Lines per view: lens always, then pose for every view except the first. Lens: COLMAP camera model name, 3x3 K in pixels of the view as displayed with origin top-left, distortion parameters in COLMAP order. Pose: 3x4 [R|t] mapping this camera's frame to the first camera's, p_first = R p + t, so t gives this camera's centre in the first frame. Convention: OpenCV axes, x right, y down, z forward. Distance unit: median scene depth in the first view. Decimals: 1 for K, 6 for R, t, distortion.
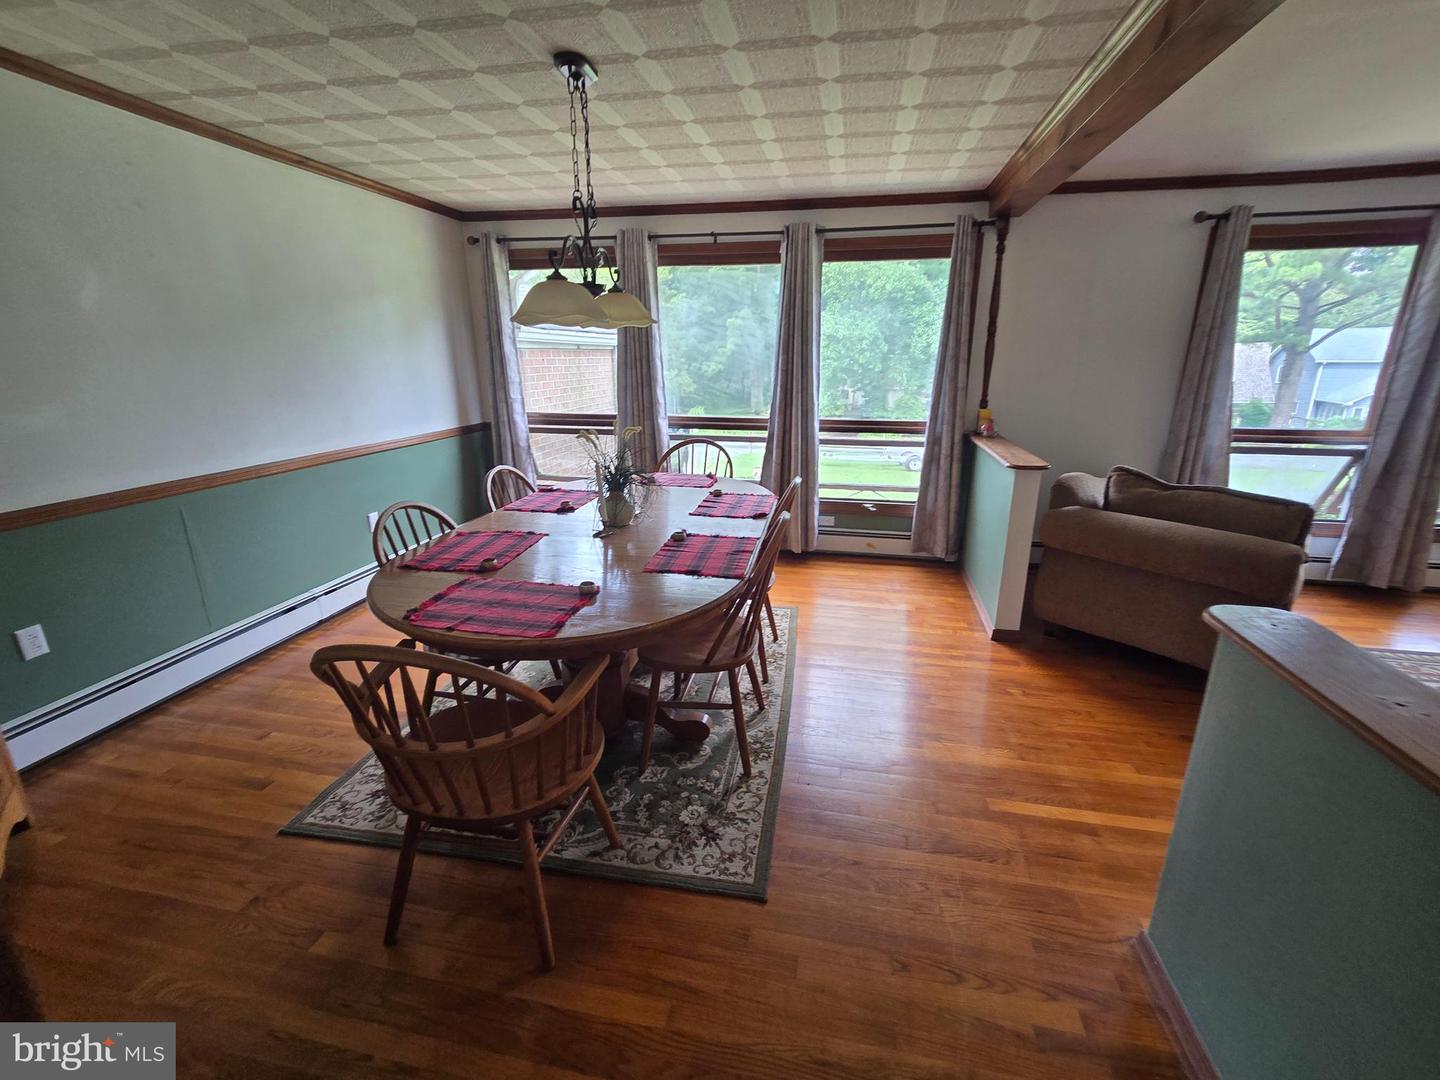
lens RADIAL K [[591.4, 0, 728.3], [0, 591.4, 533.0], [0, 0, 1]] dist [-0.000379, 0.000087]
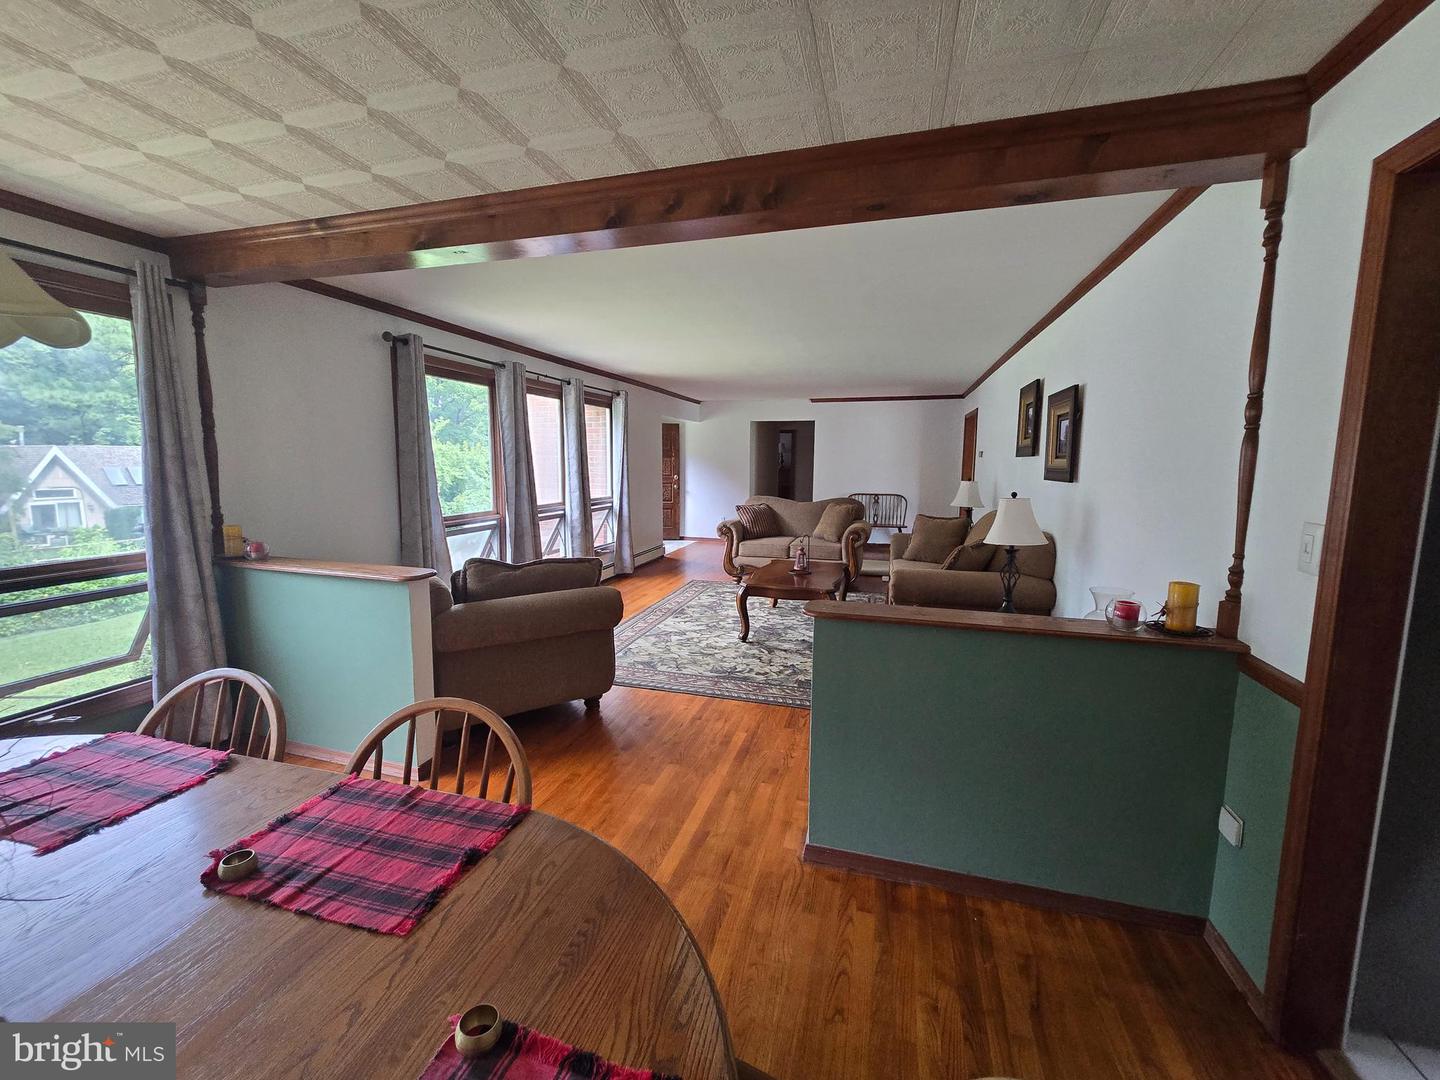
lens RADIAL K [[591.4, 0, 718.6], [0, 591.4, 540.1], [0, 0, 1]] dist [-0.000379, 0.000087]
pose [[0.098723, -0.132738, 0.986222, -0.320599], [0.281957, 0.954180, 0.100201, -0.119433], [-0.954334, 0.268180, 0.131626, 0.405849]]
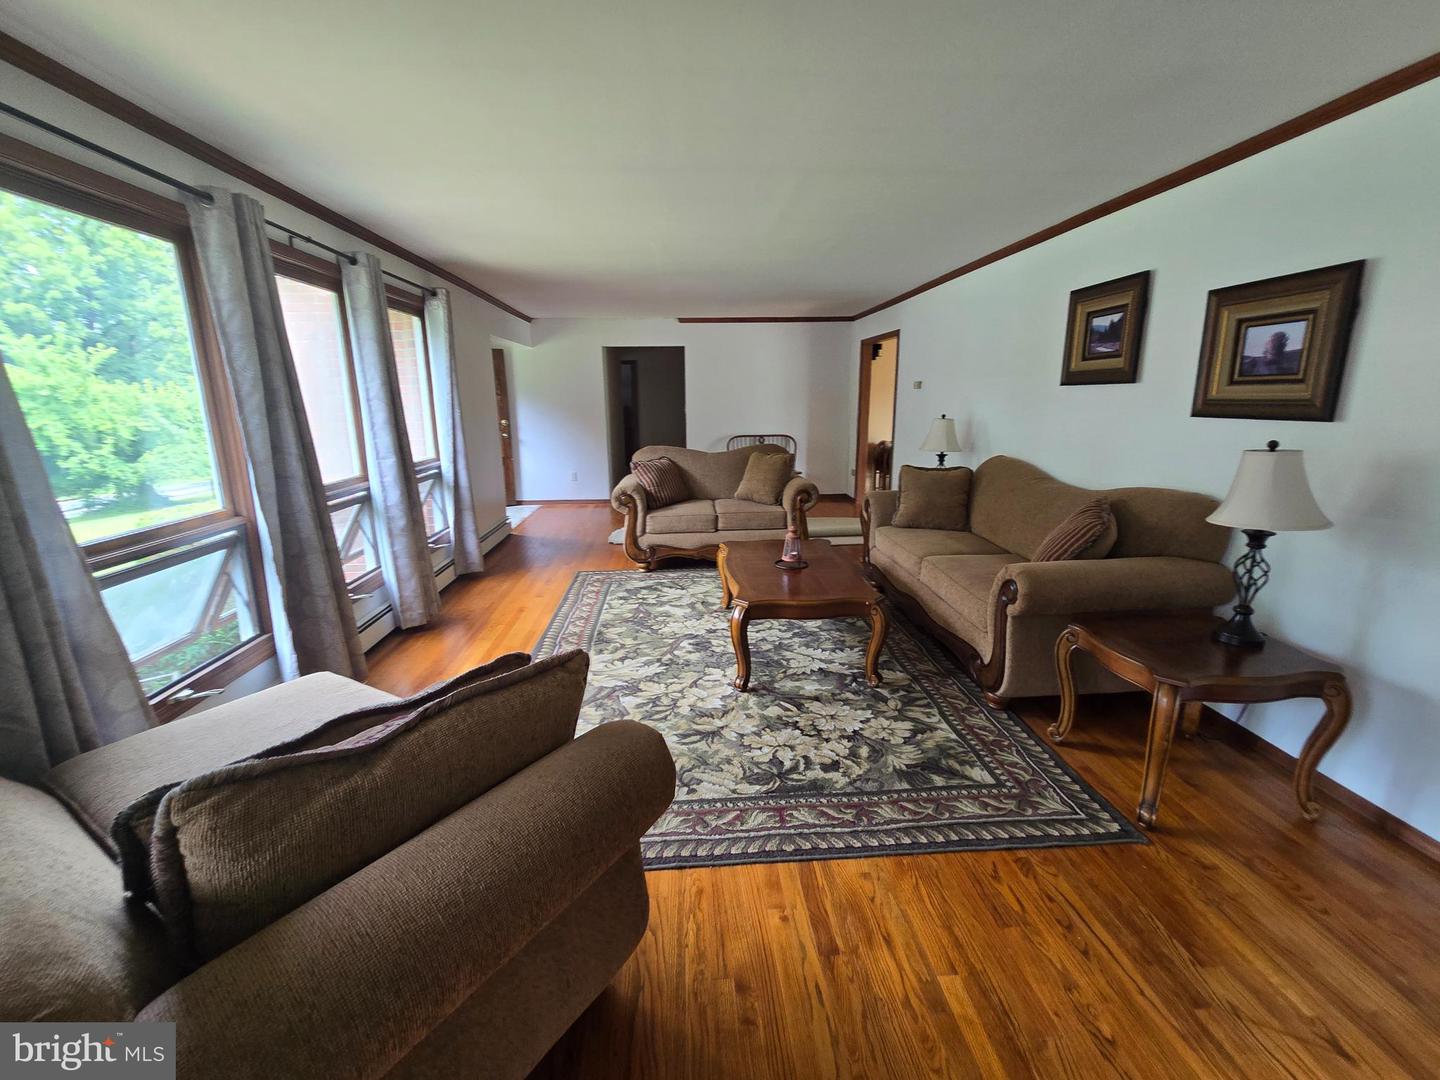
lens RADIAL K [[591.4, 0, 716.6], [0, 591.4, 529.3], [0, 0, 1]] dist [-0.000379, 0.000087]
pose [[-0.248111, -0.209836, 0.945732, 0.339779], [0.291094, 0.914991, 0.279384, -0.218819], [-0.923962, 0.344615, -0.165937, 0.734003]]
